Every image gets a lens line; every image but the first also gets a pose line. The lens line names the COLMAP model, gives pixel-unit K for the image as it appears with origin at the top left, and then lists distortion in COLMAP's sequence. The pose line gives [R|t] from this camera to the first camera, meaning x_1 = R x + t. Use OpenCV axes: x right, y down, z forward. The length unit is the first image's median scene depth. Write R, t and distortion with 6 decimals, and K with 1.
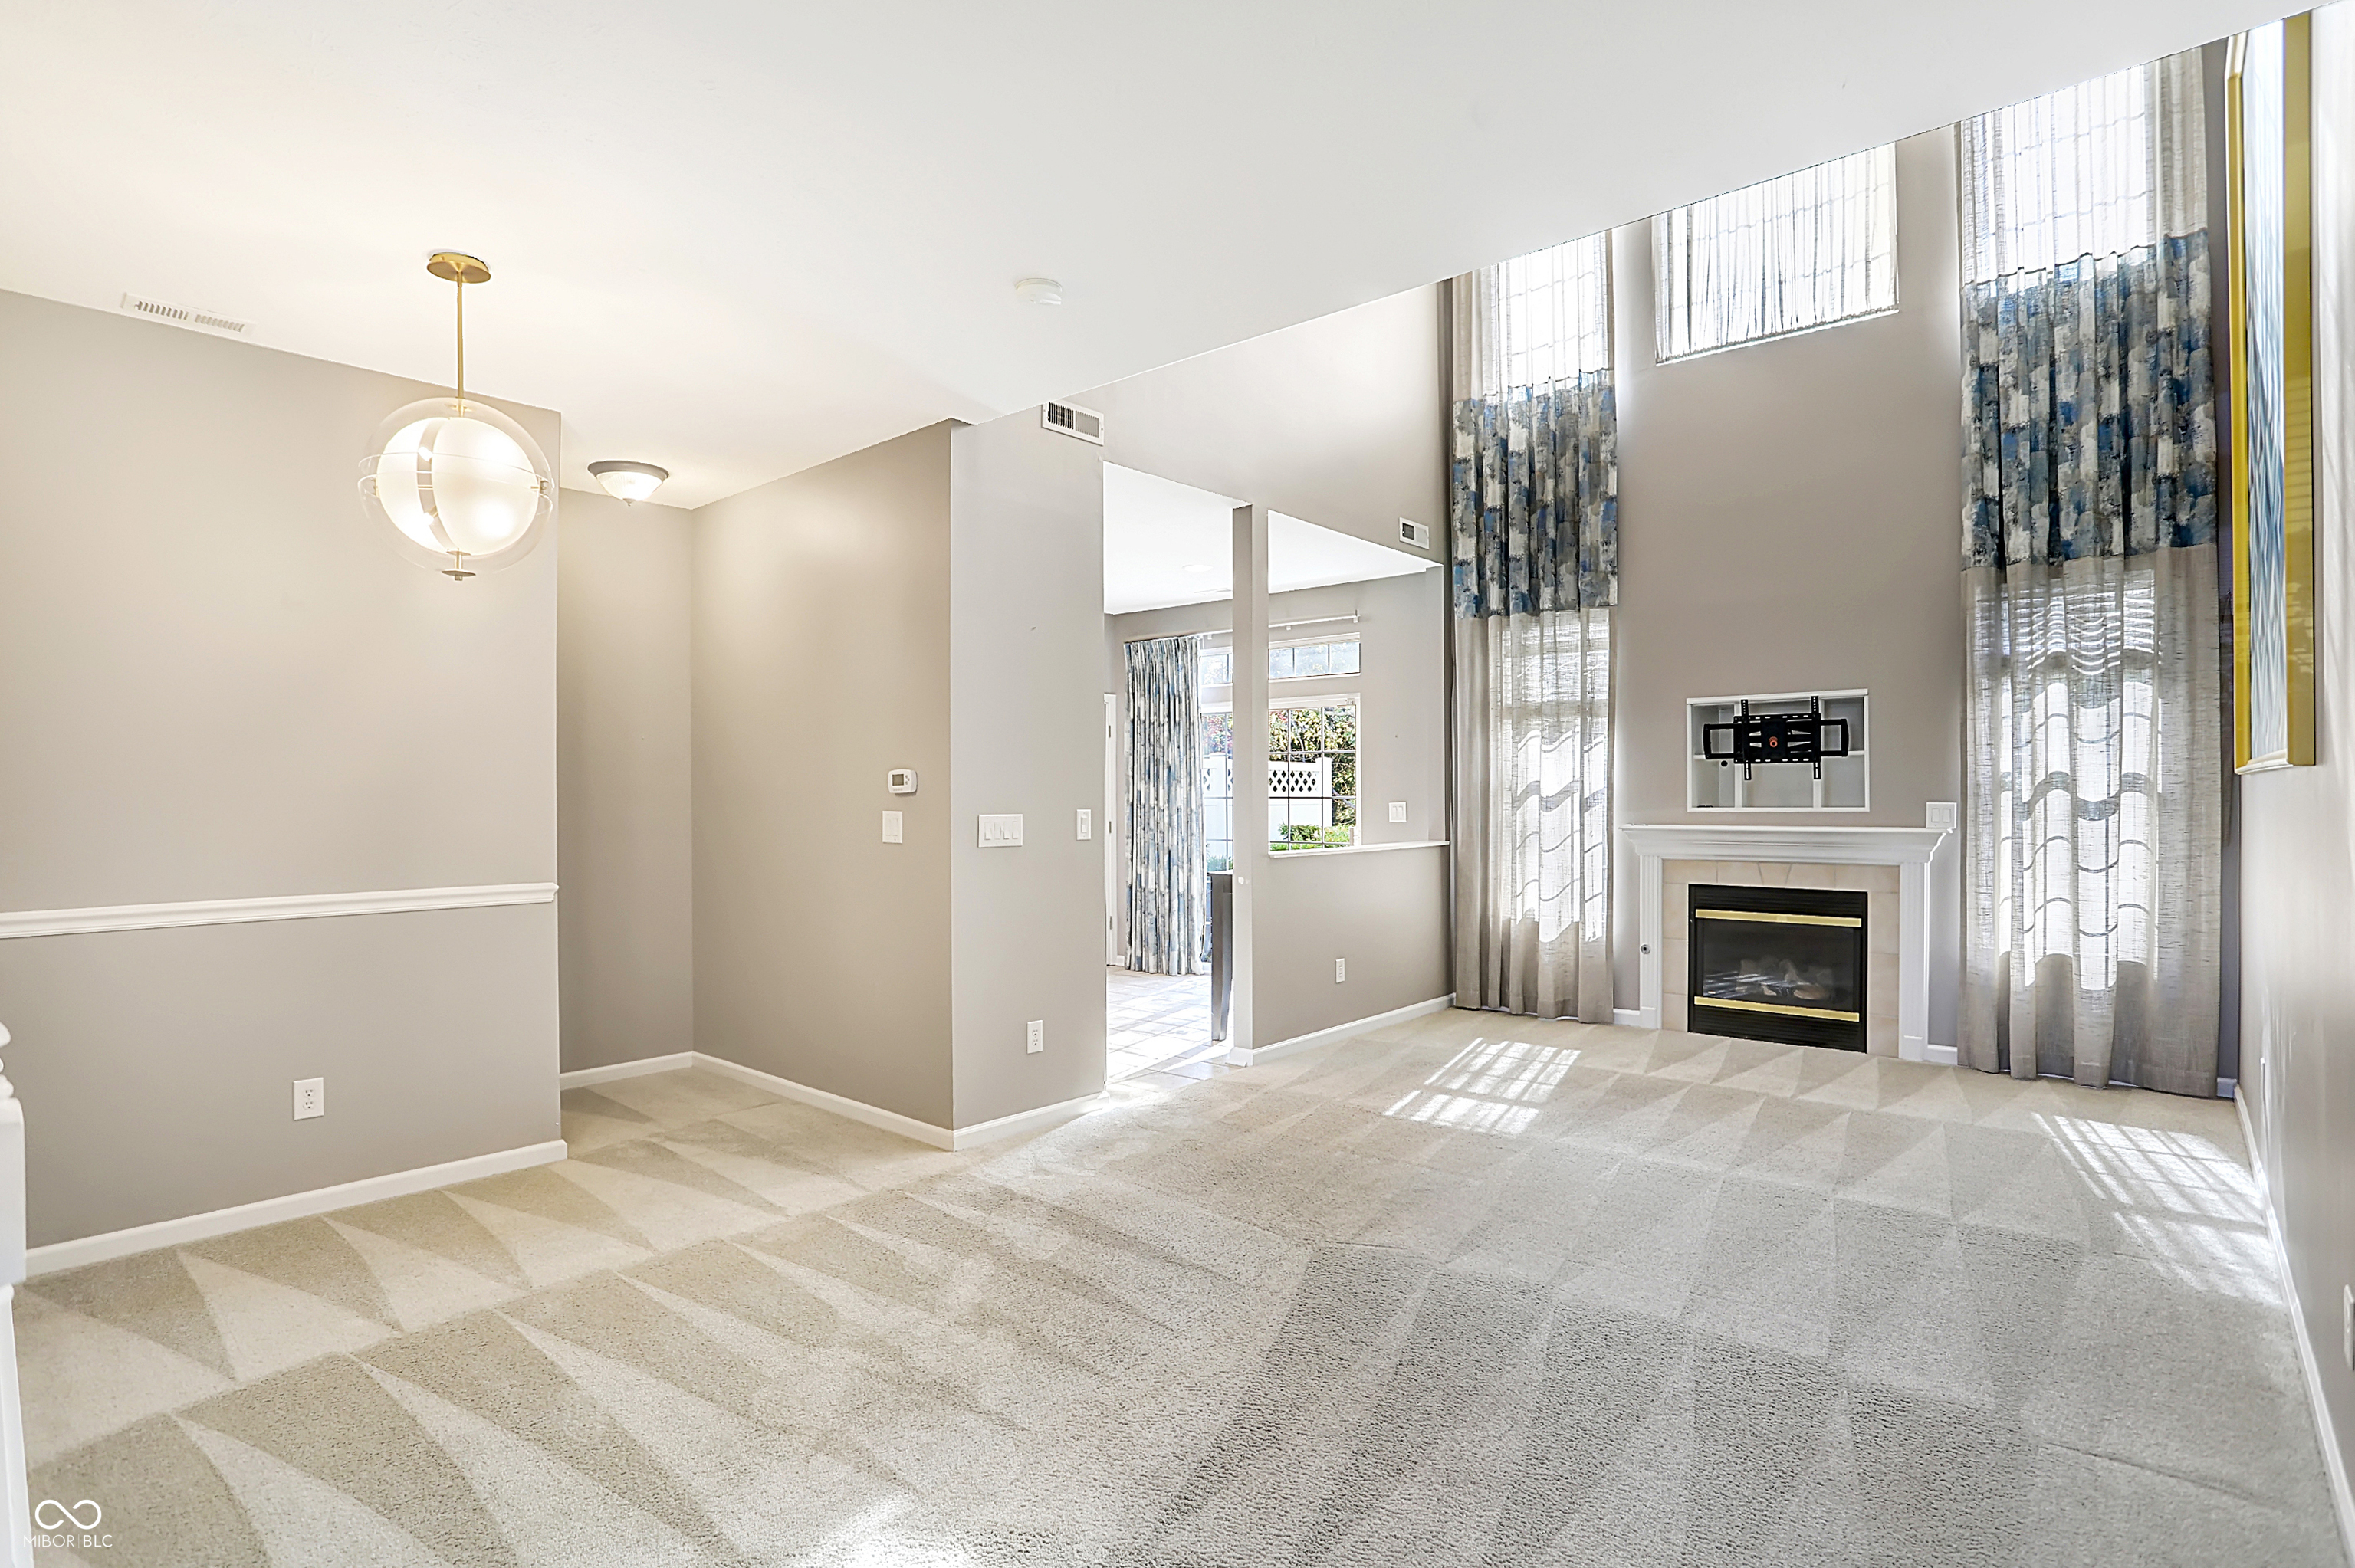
lens RADIAL K [[1176.8, 0, 1169.2], [0, 1176.8, 795.9], [0, 0, 1]] dist [-0.065676, 0.026088]
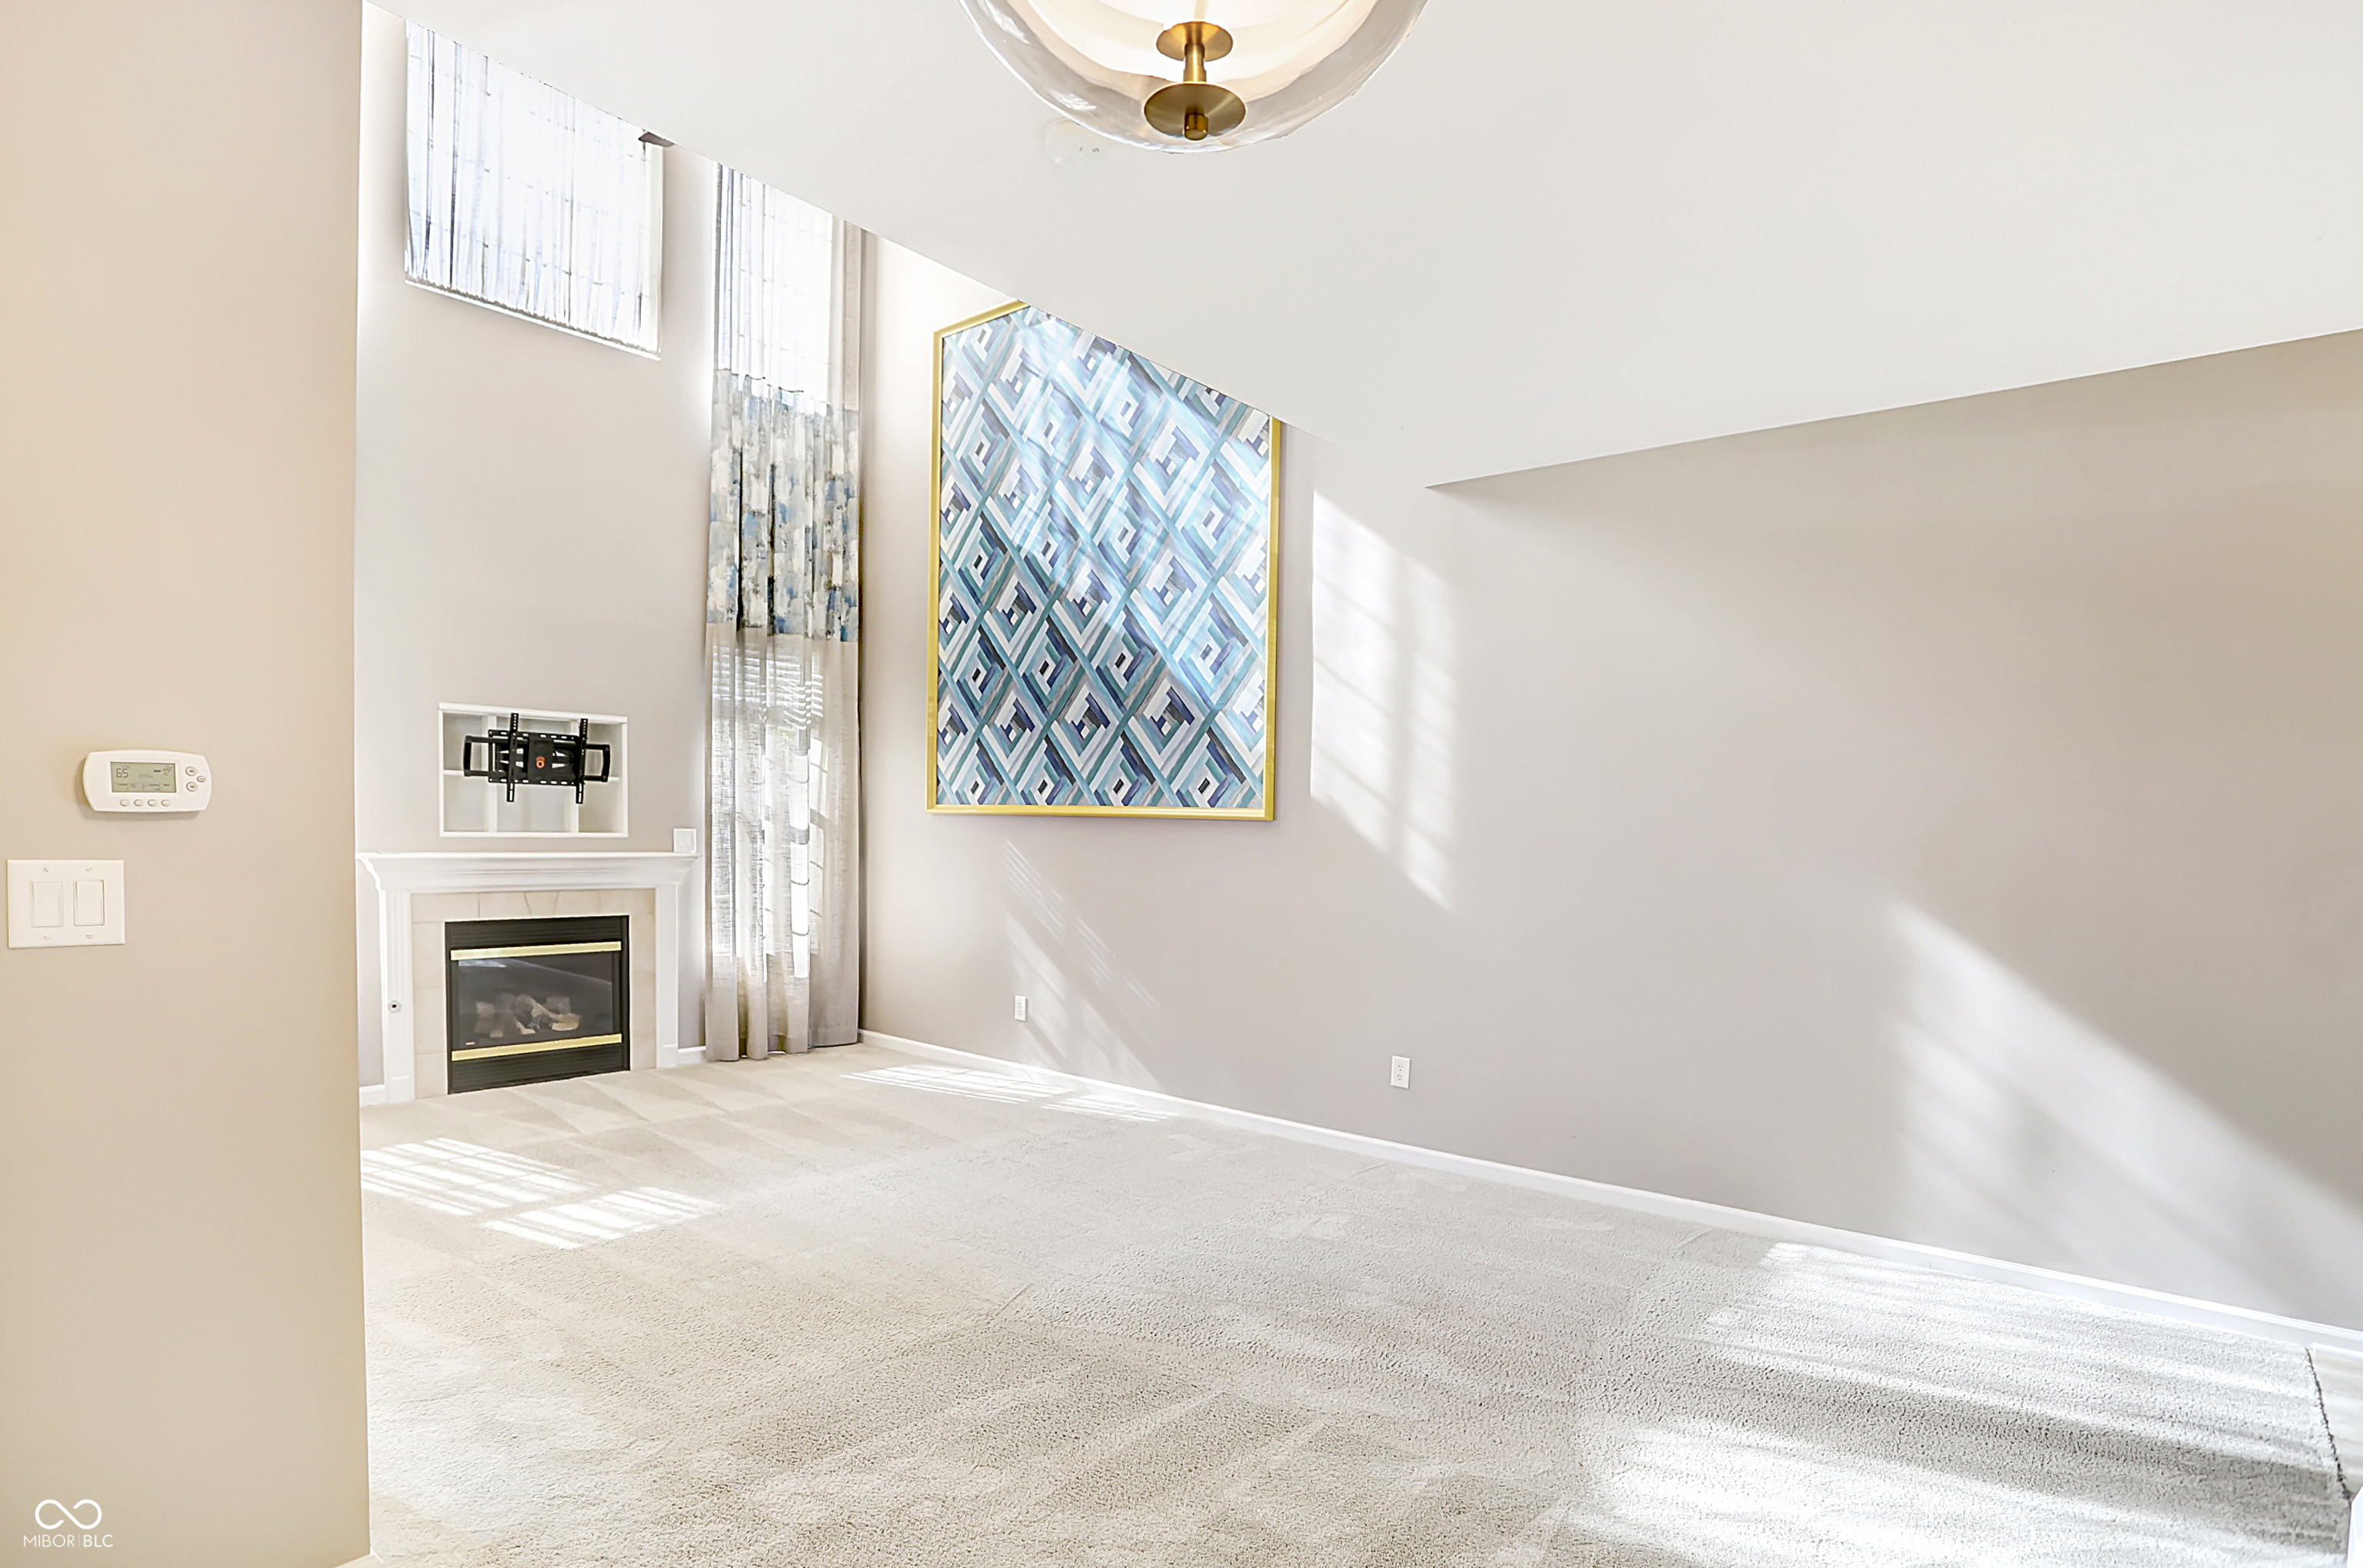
lens RADIAL K [[1234.8, 0, 1180.9], [0, 1234.8, 869.6], [0, 0, 1]] dist [-0.032747, 0.000652]
pose [[-0.013709, -0.031860, 0.999398, -0.541223], [-0.022593, 0.999247, 0.031545, -0.003309], [-0.999651, -0.022147, -0.014419, 0.569099]]
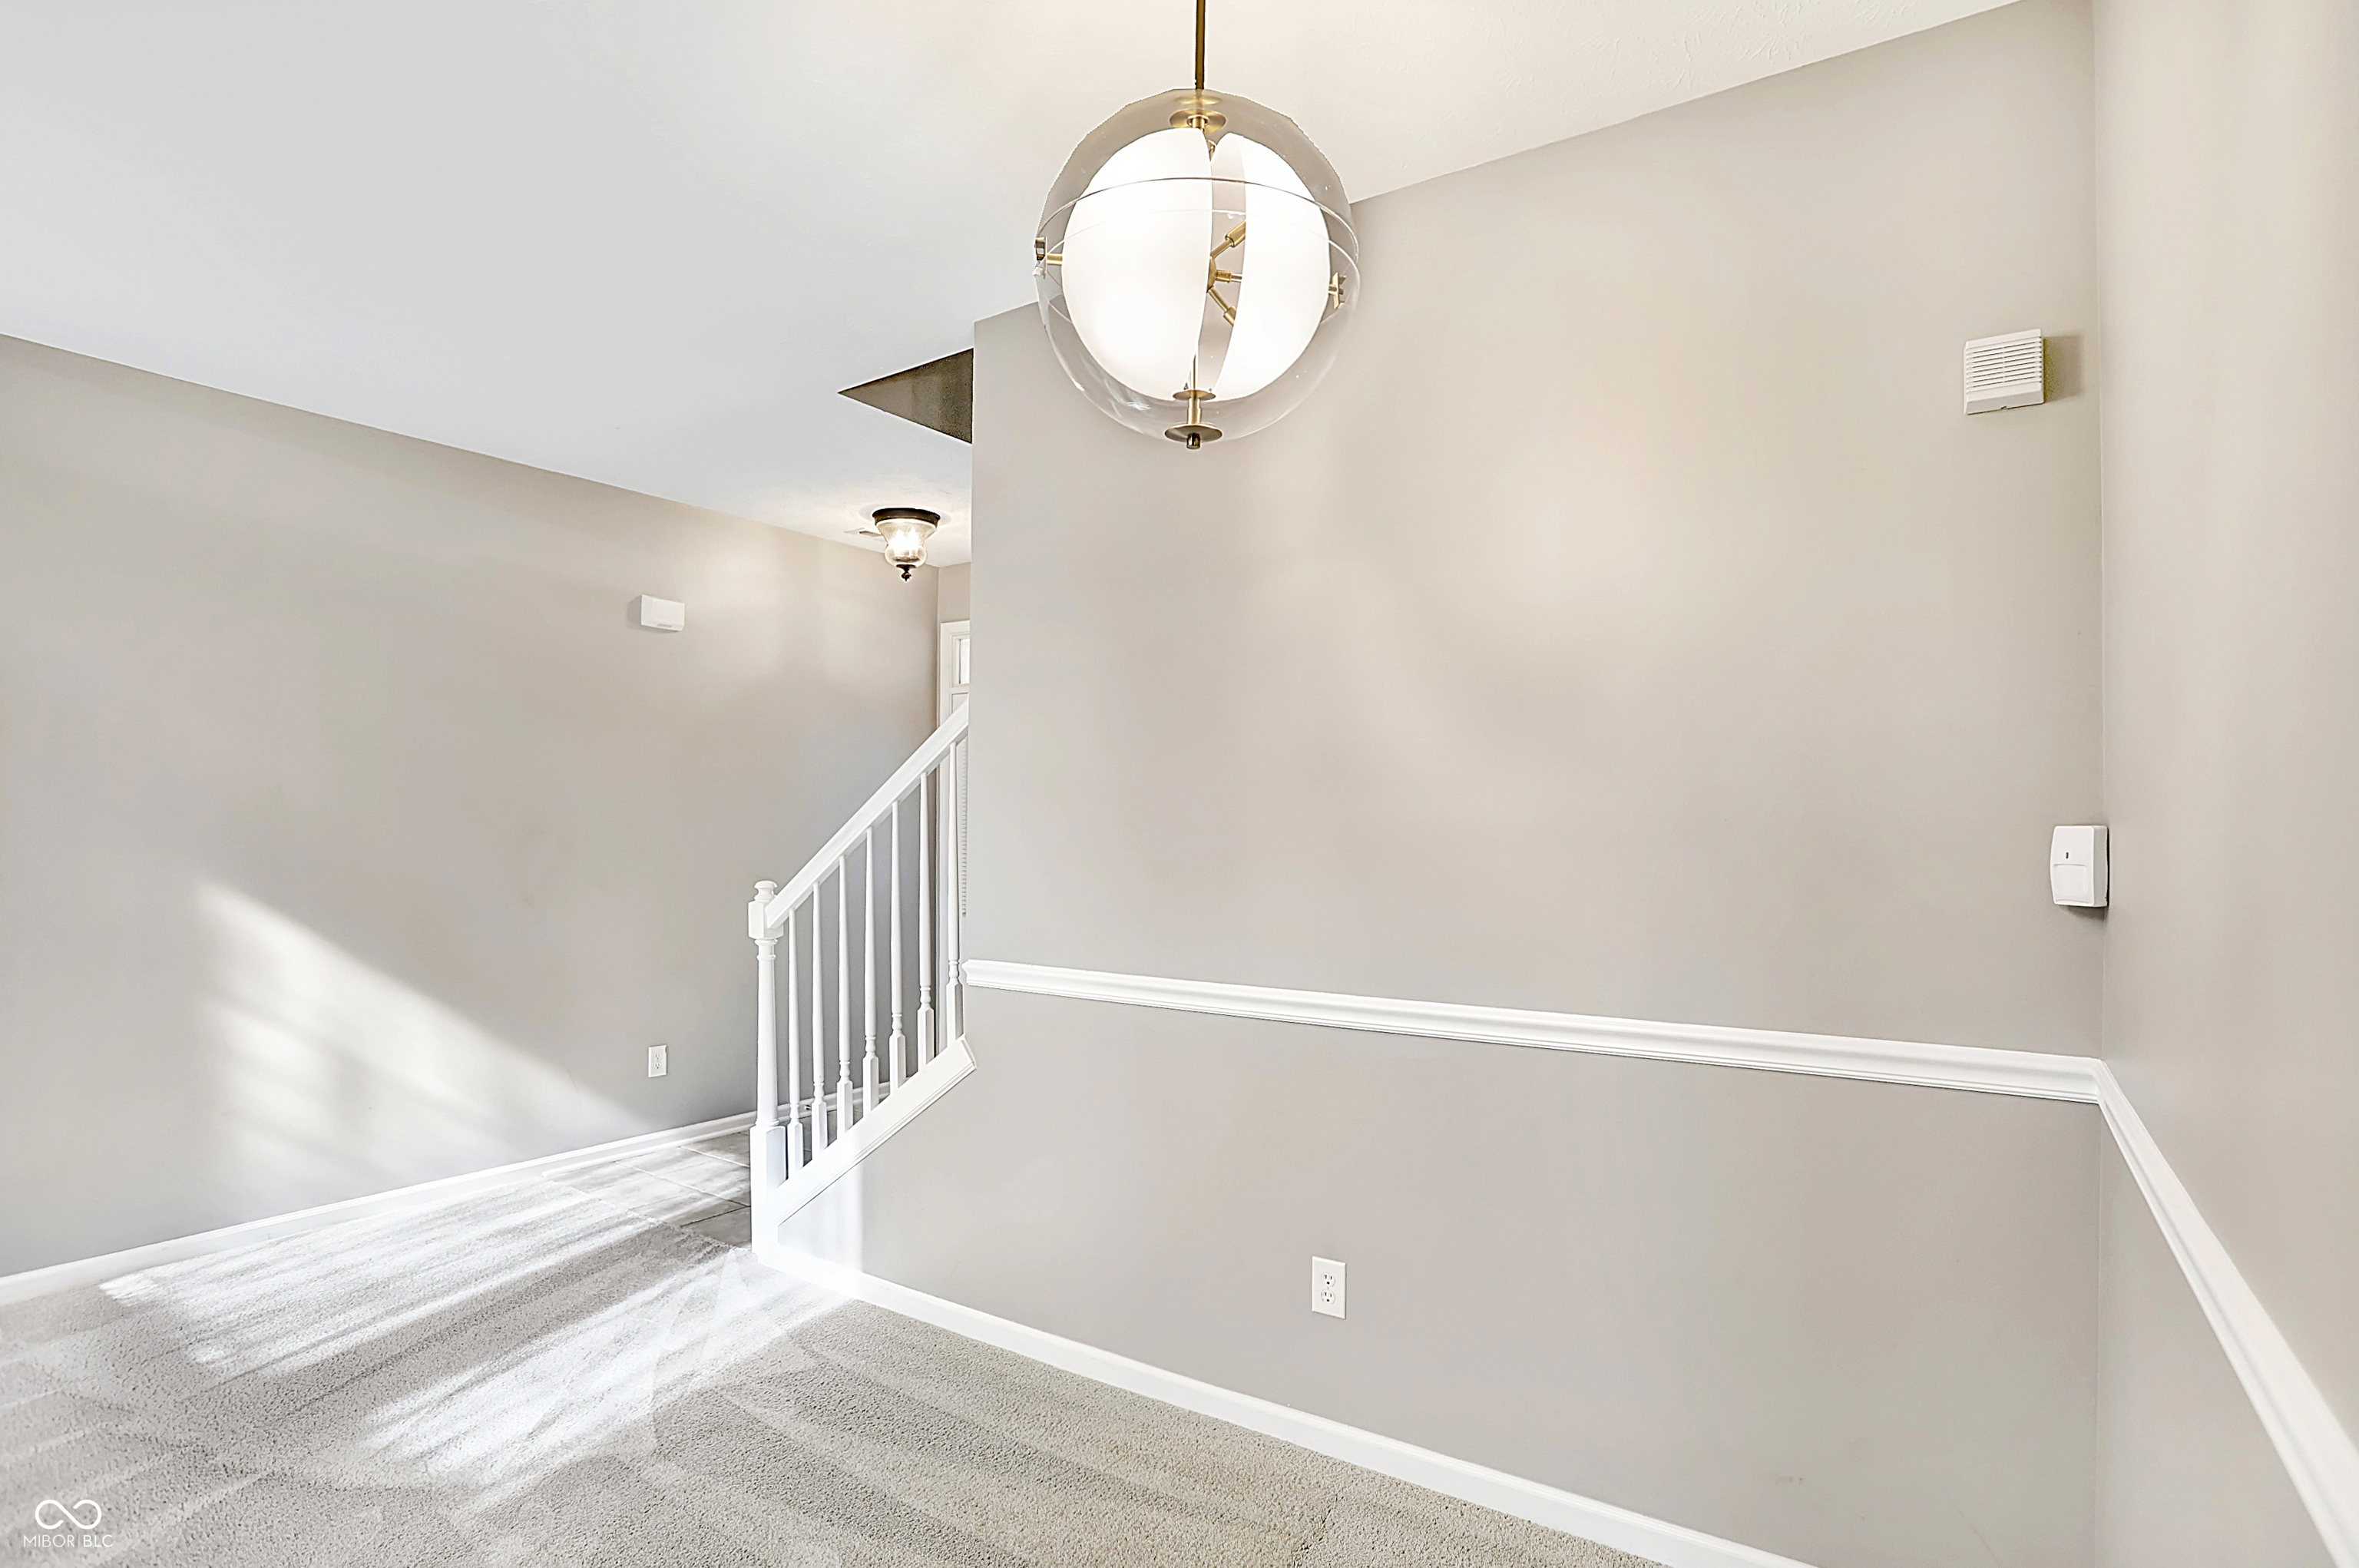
lens RADIAL K [[1178.9, 0, 1171.1], [0, 1178.9, 795.9], [0, 0, 1]] dist [-0.065676, 0.026088]
pose [[-0.995332, 0.001419, -0.096497, -0.323178], [0.003042, 0.999856, -0.016678, -0.016425], [0.096459, -0.016894, -0.995194, 0.875402]]
